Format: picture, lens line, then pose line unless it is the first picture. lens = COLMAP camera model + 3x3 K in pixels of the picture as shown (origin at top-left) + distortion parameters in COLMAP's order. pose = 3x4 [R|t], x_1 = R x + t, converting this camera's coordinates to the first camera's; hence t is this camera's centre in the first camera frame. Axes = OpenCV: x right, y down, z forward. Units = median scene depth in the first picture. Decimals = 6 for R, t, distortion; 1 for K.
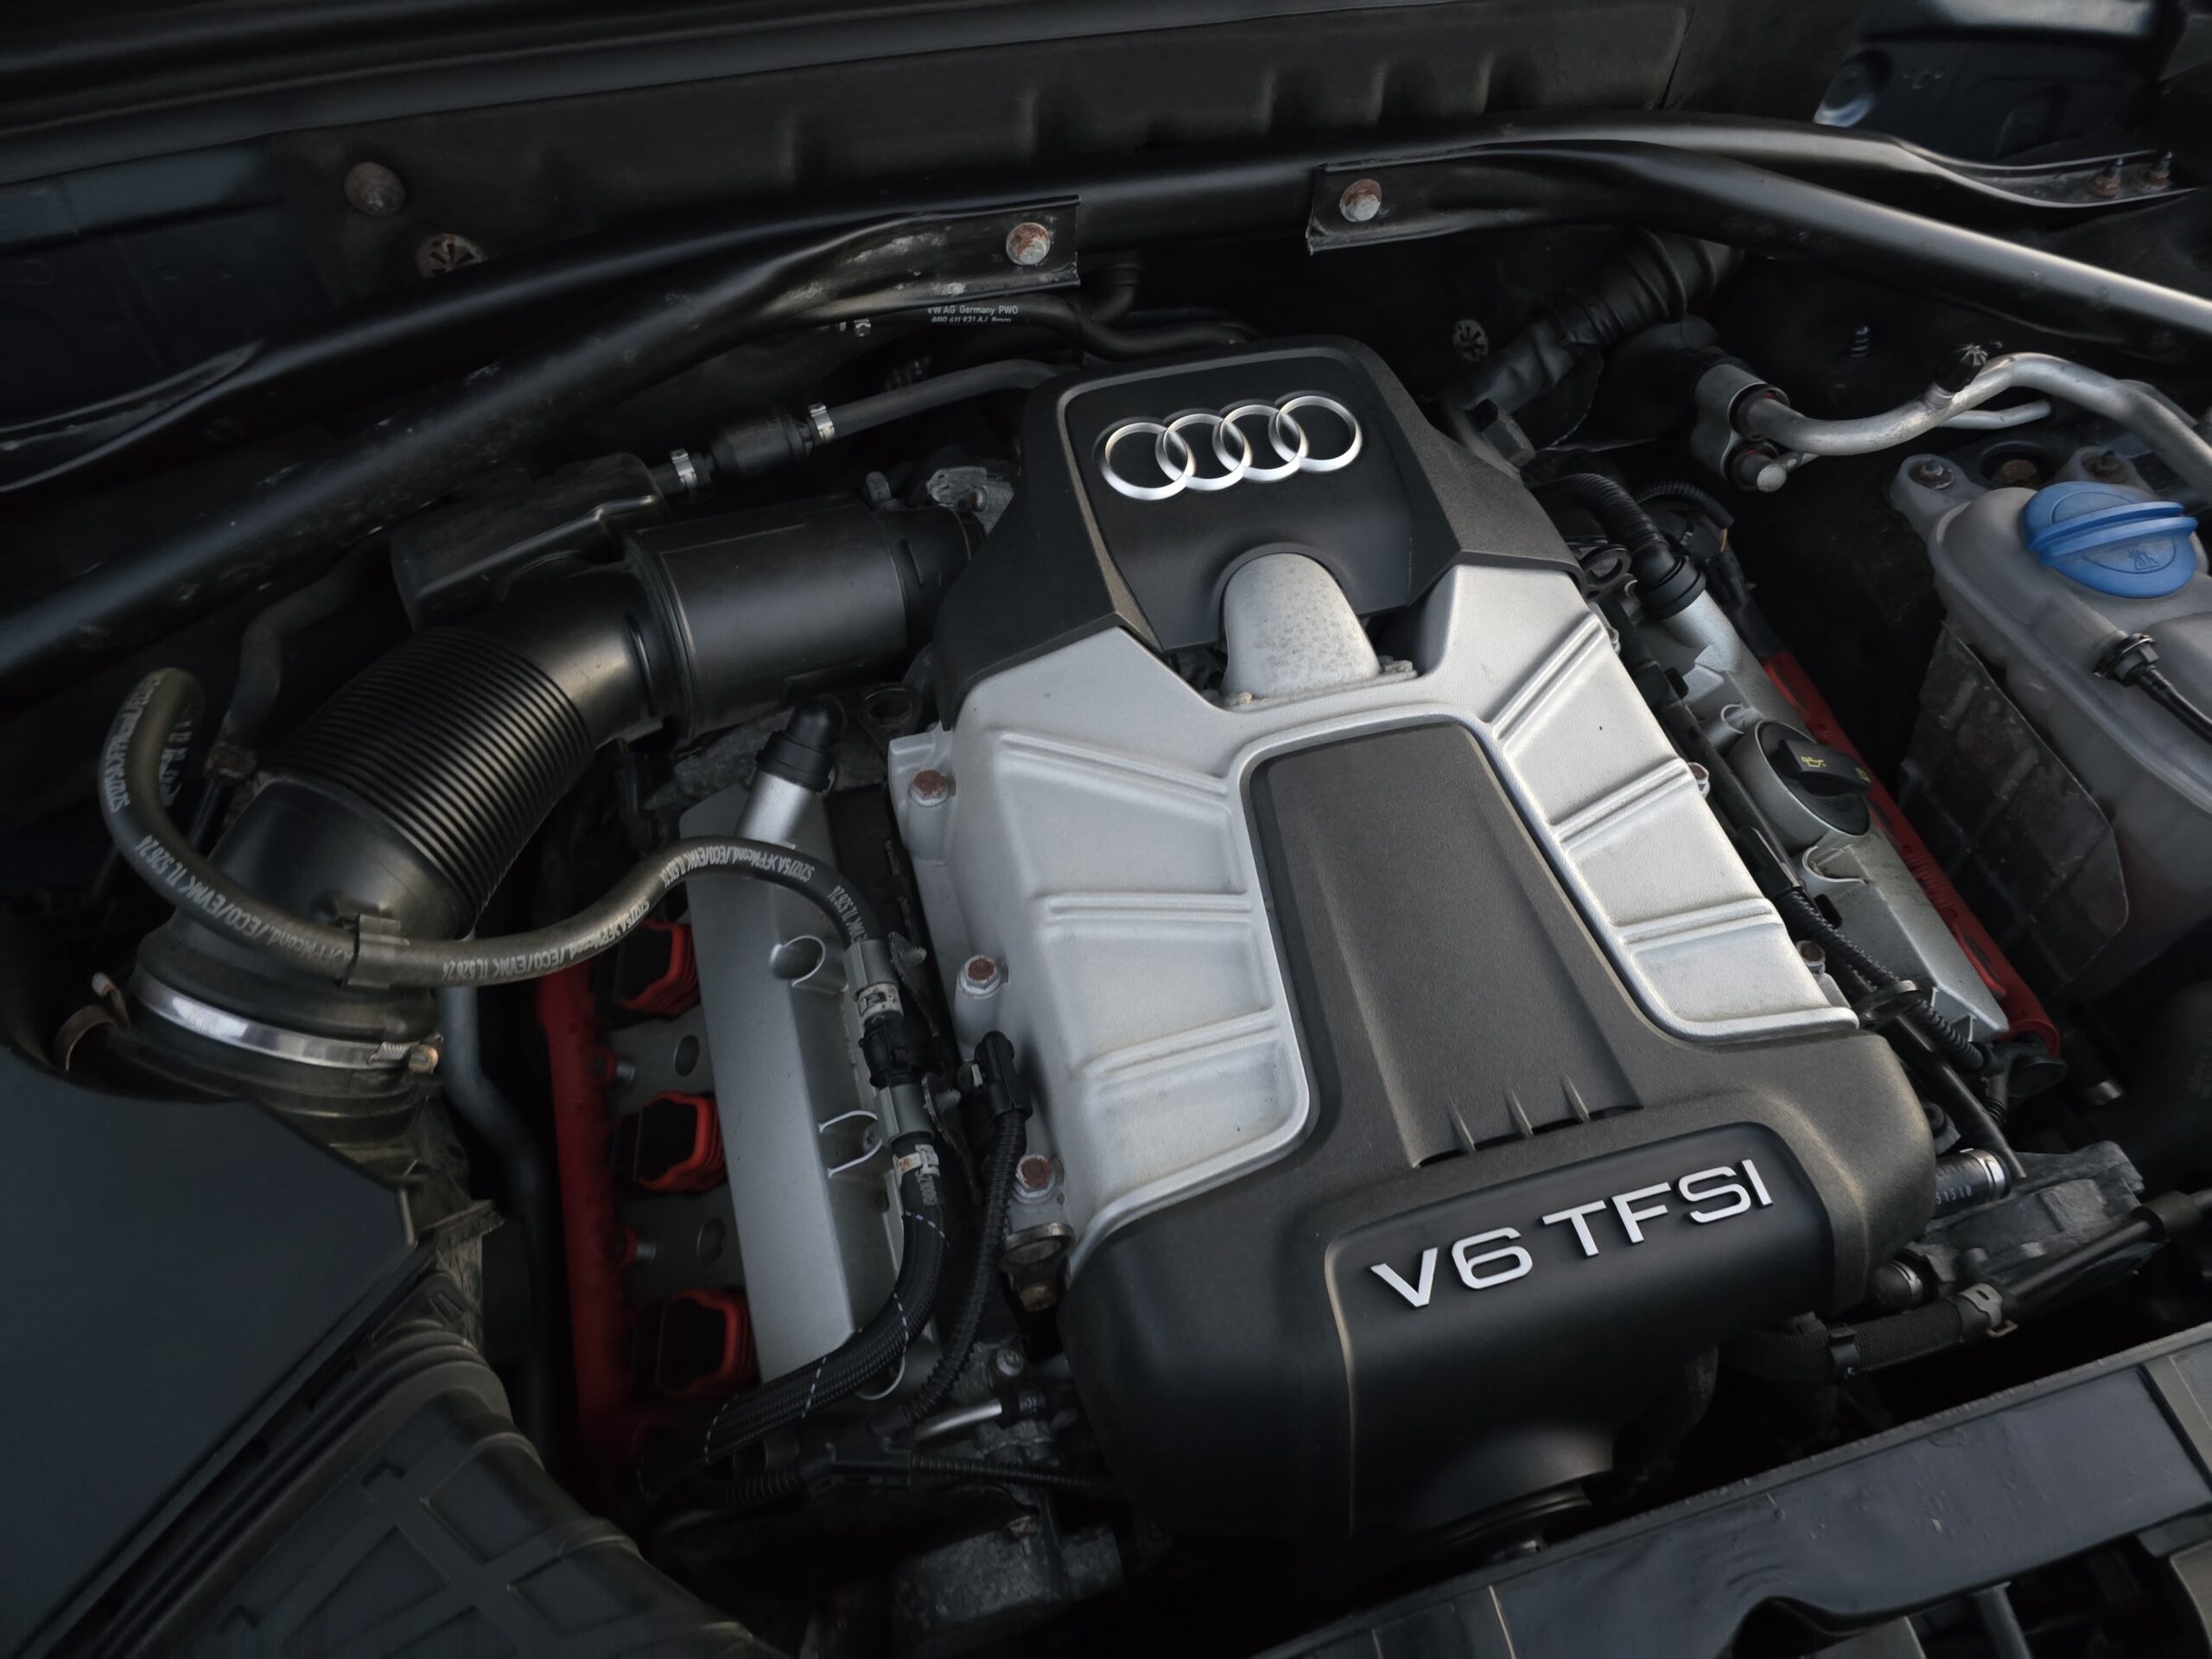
lens RADIAL K [[1476.4, 0, 1106.0], [0, 1476.4, 829.5], [0, 0, 1]] dist [0.033580, -0.045259]
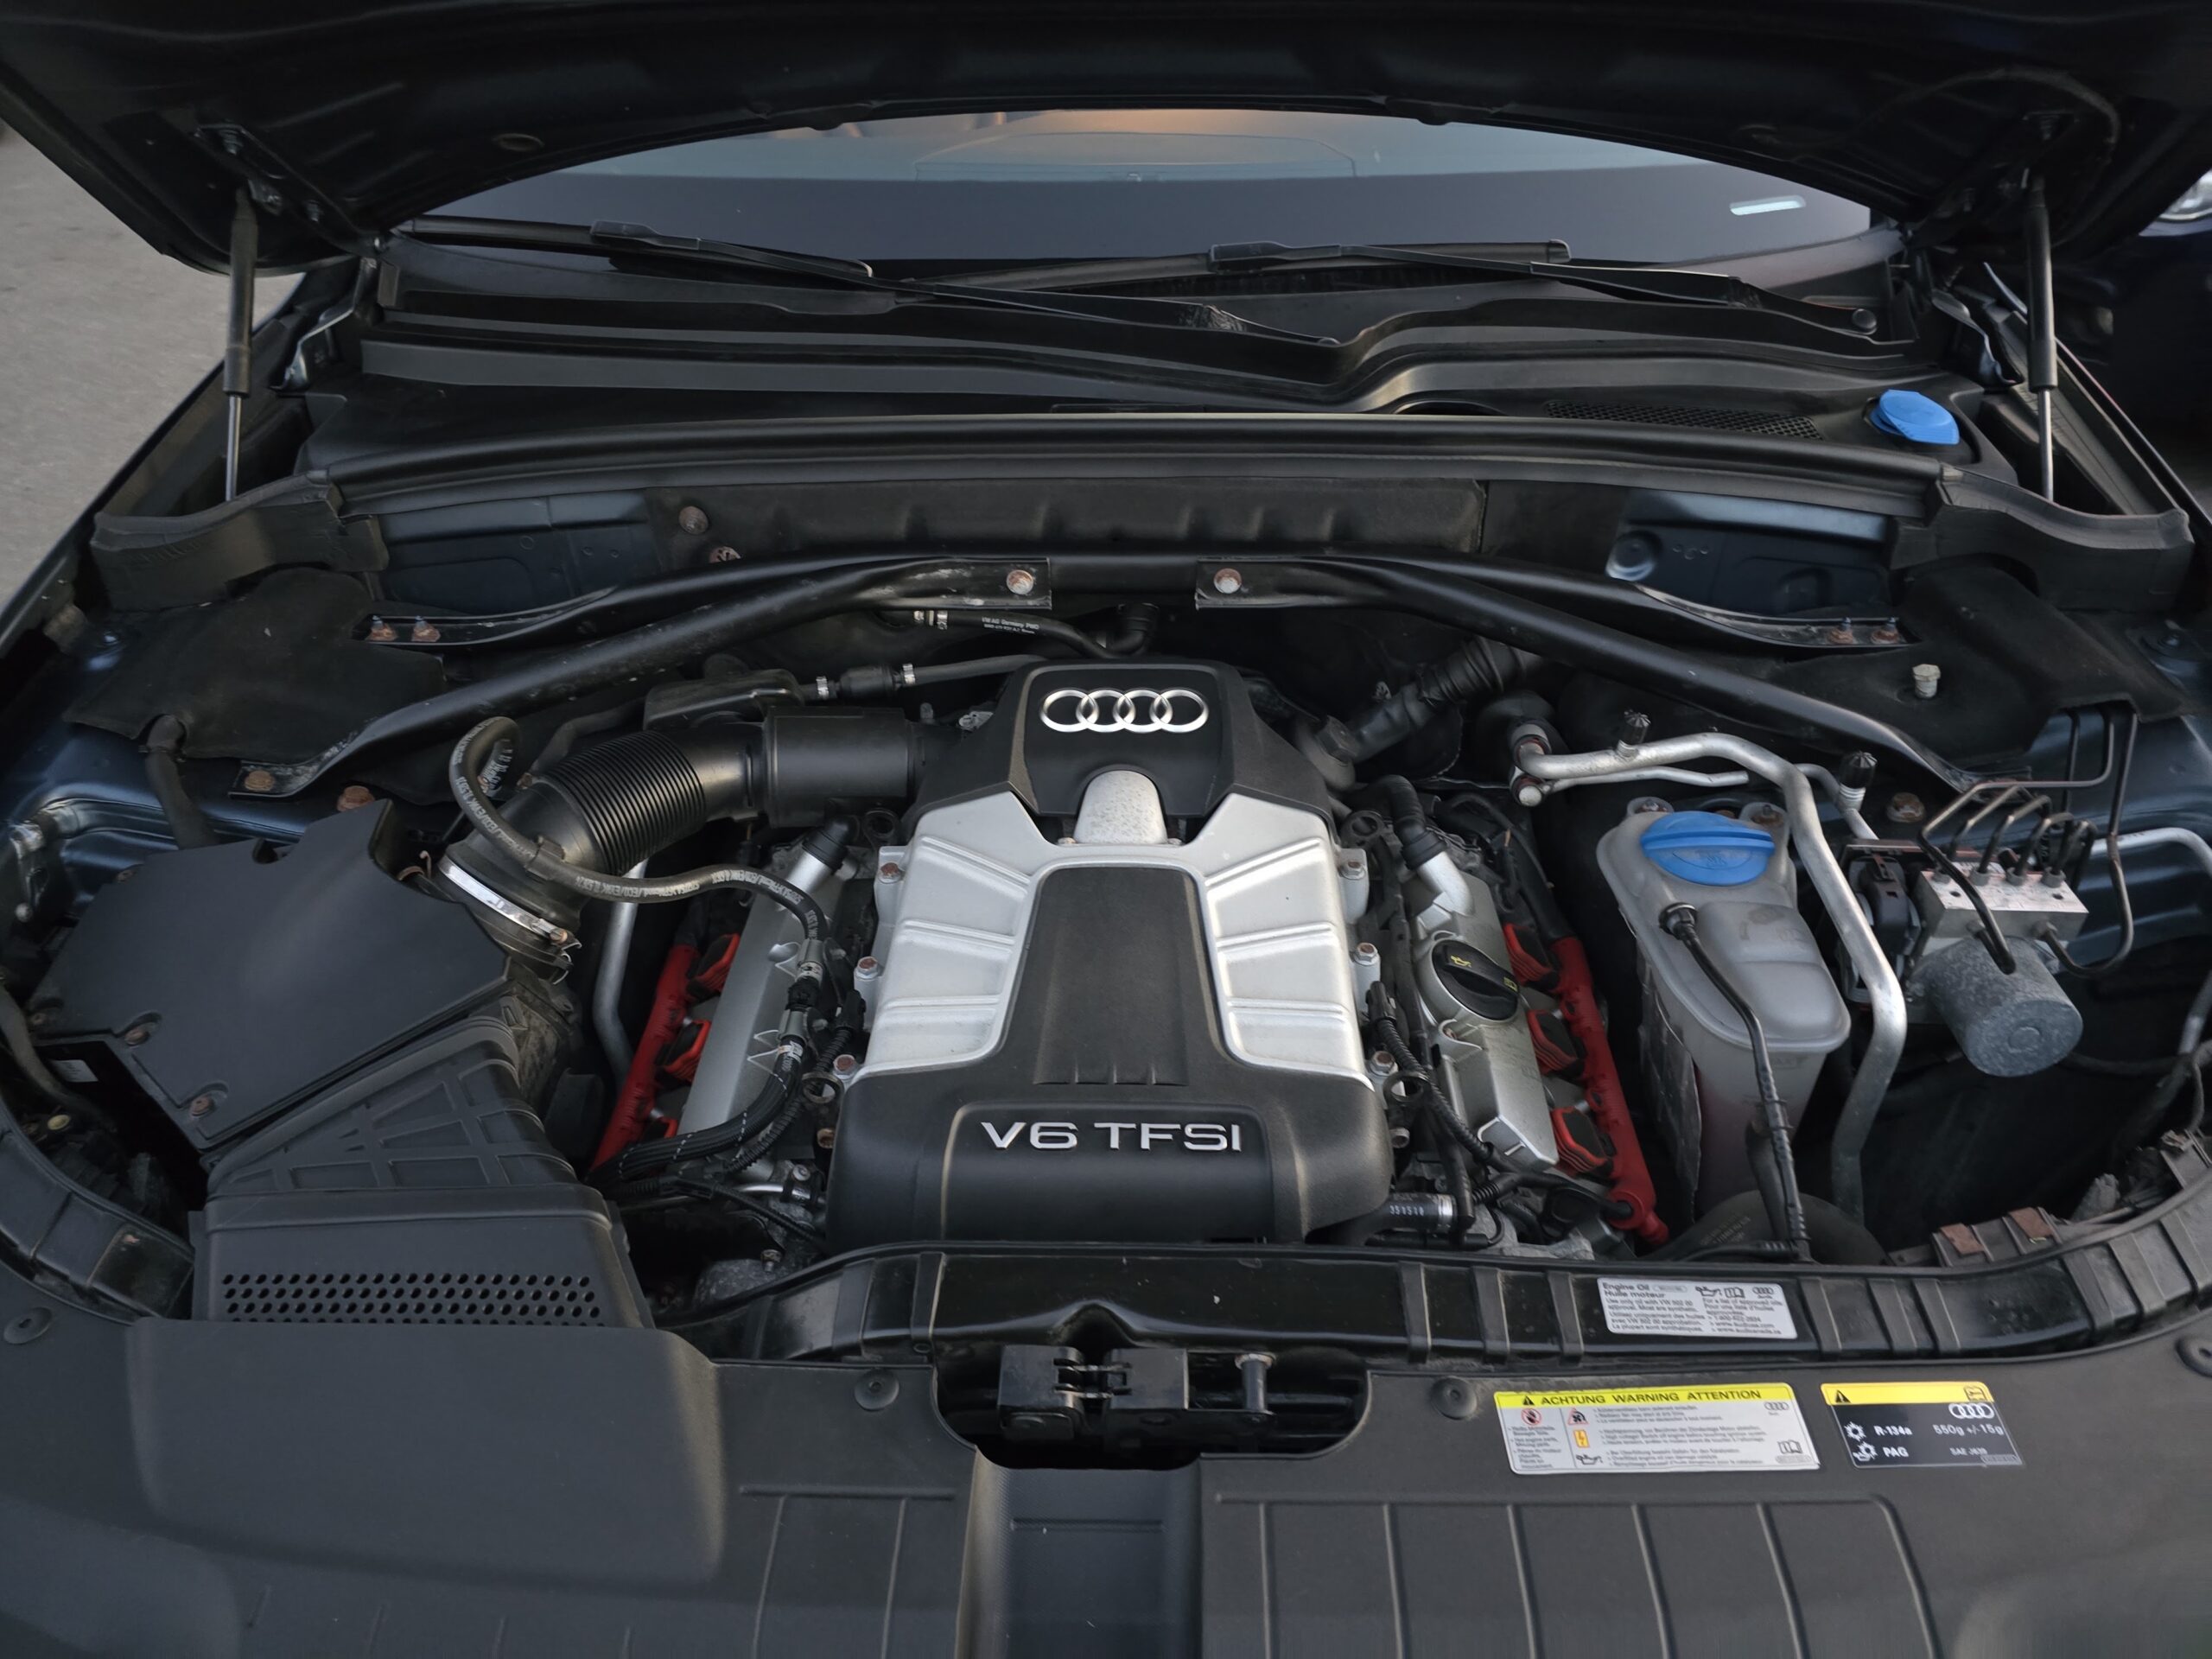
lens RADIAL K [[1490.5, 0, 1106.0], [0, 1490.5, 829.5], [0, 0, 1]] dist [0.045719, -0.044461]
pose [[0.946910, 0.142166, -0.288358, 0.593037], [-0.216544, 0.944981, -0.245192, 0.286136], [0.237635, 0.294617, 0.925597, -0.508099]]
